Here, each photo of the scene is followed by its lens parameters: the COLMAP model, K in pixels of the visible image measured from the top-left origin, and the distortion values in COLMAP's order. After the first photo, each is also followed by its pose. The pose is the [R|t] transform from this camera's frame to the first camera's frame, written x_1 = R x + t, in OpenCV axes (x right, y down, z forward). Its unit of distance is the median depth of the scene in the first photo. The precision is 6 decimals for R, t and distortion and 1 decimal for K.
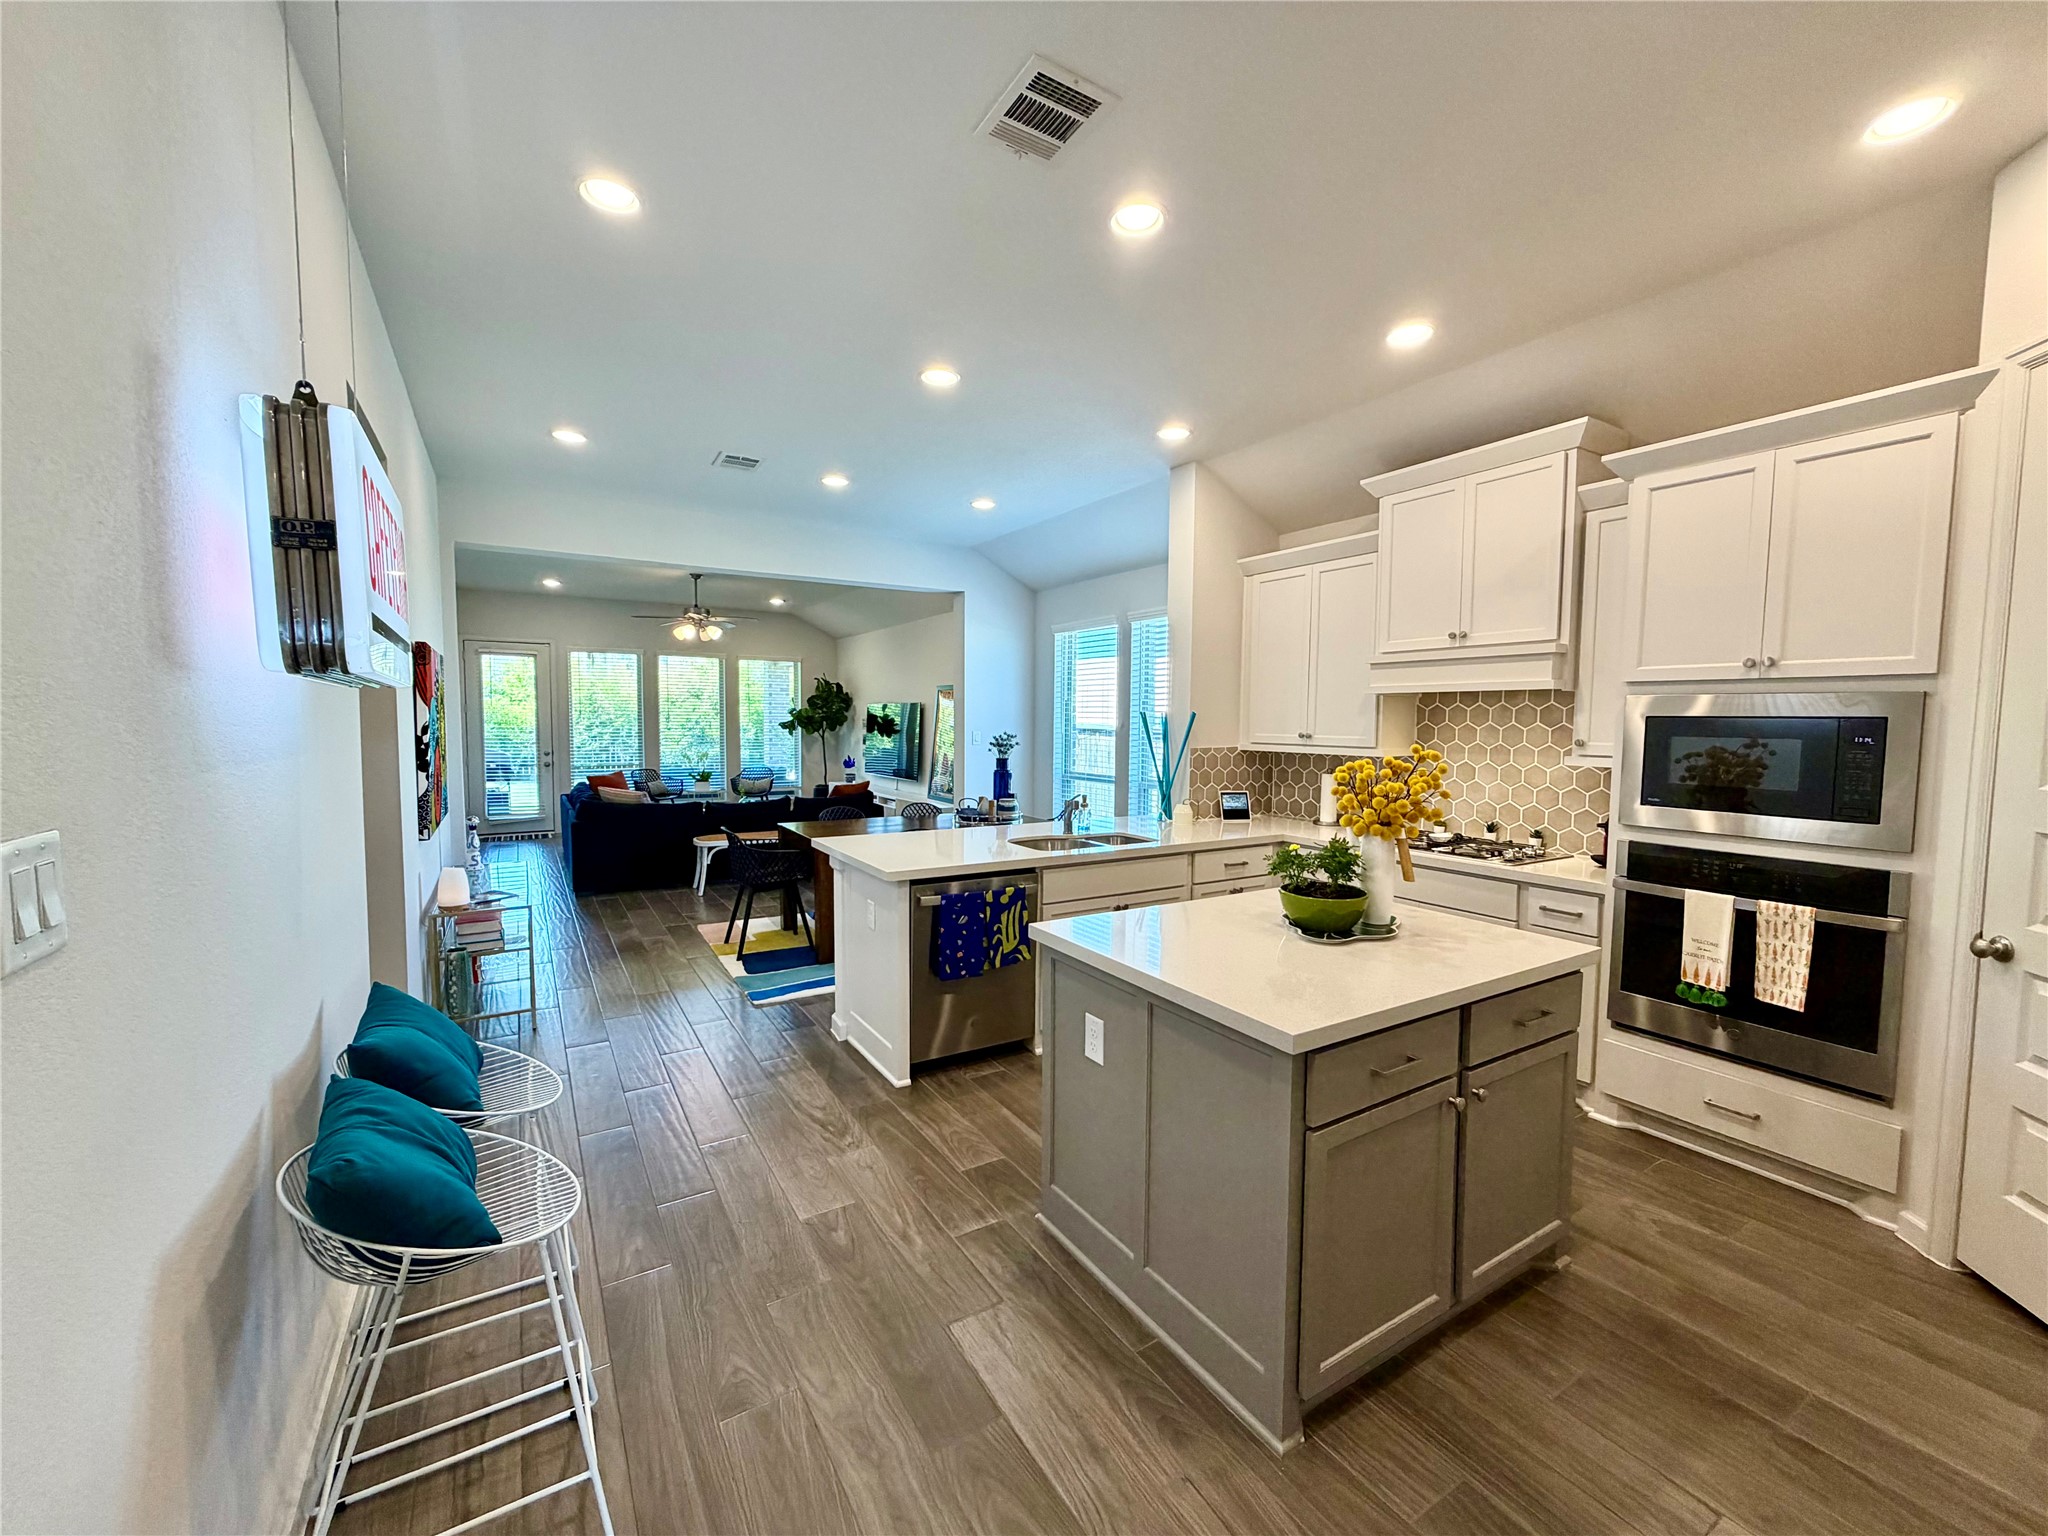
lens RADIAL K [[821.3, 0, 1015.5], [0, 821.3, 773.3], [0, 0, 1]] dist [0.001828, 0.000460]
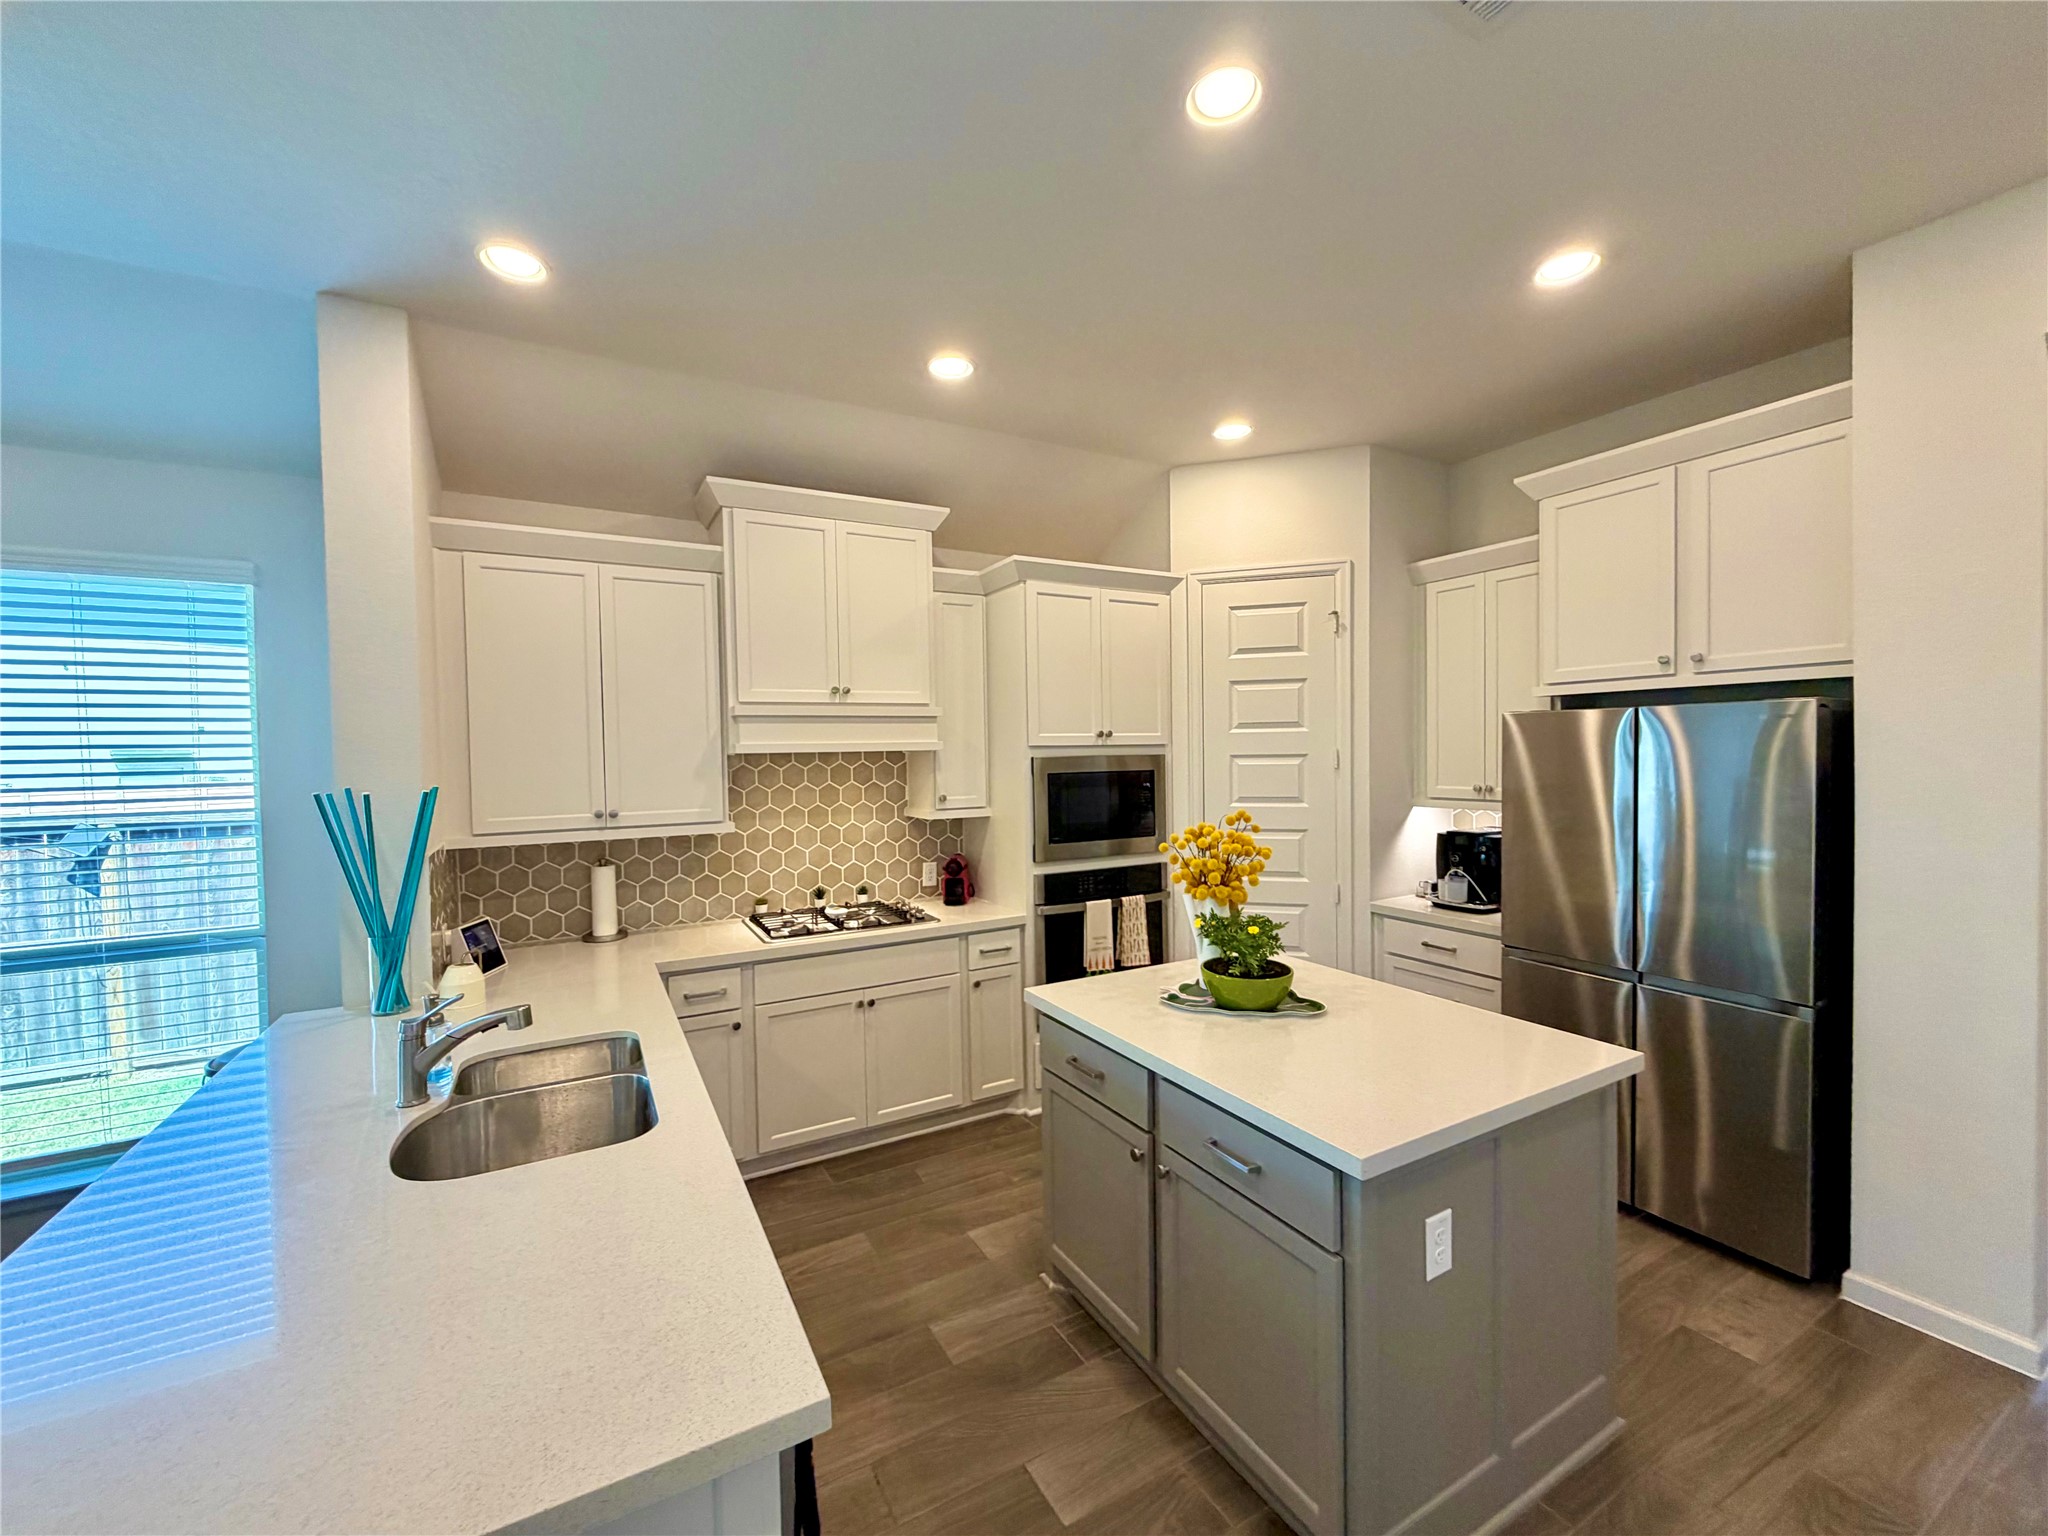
lens RADIAL K [[821.3, 0, 1015.0], [0, 821.3, 772.6], [0, 0, 1]] dist [0.001828, 0.000460]
pose [[0.042353, -0.031522, 0.998605, -0.448957], [0.085932, 0.995913, 0.027792, -0.101745], [-0.995400, 0.084635, 0.044889, 0.924814]]
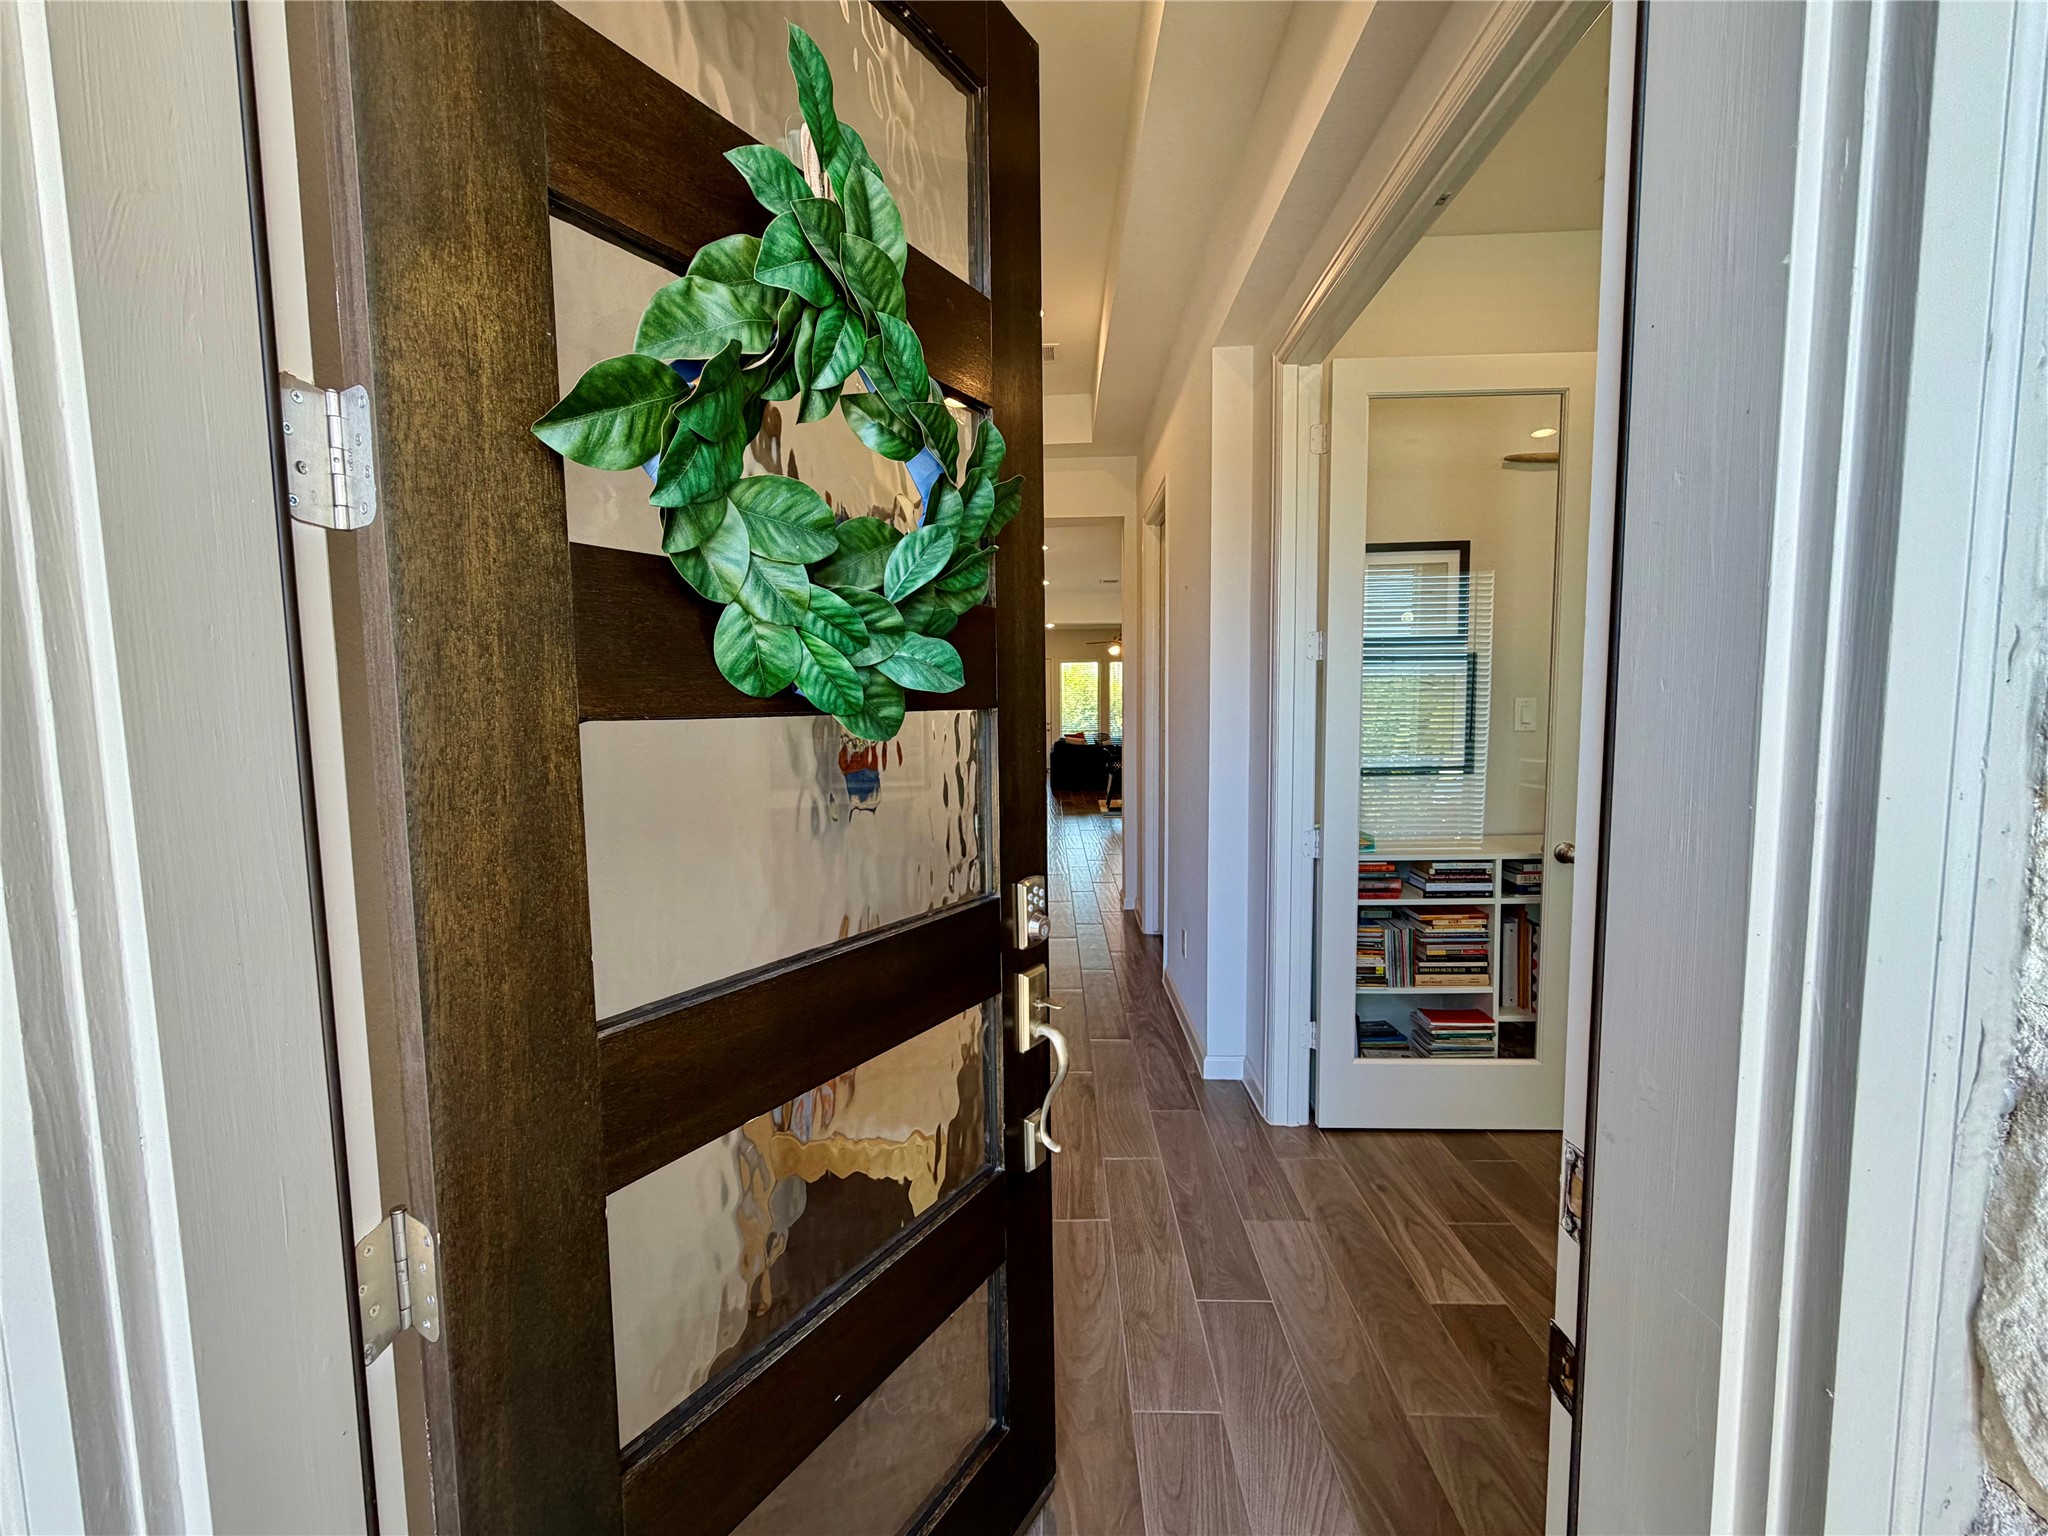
lens RADIAL K [[821.3, 0, 1023.4], [0, 821.3, 770.9], [0, 0, 1]] dist [0.001828, 0.000460]
pose [[0.836764, 0.027983, -0.546848, 0.973036], [-0.018856, 0.999574, 0.022297, 0.099549], [0.547239, -0.008346, 0.836935, -1.318740]]
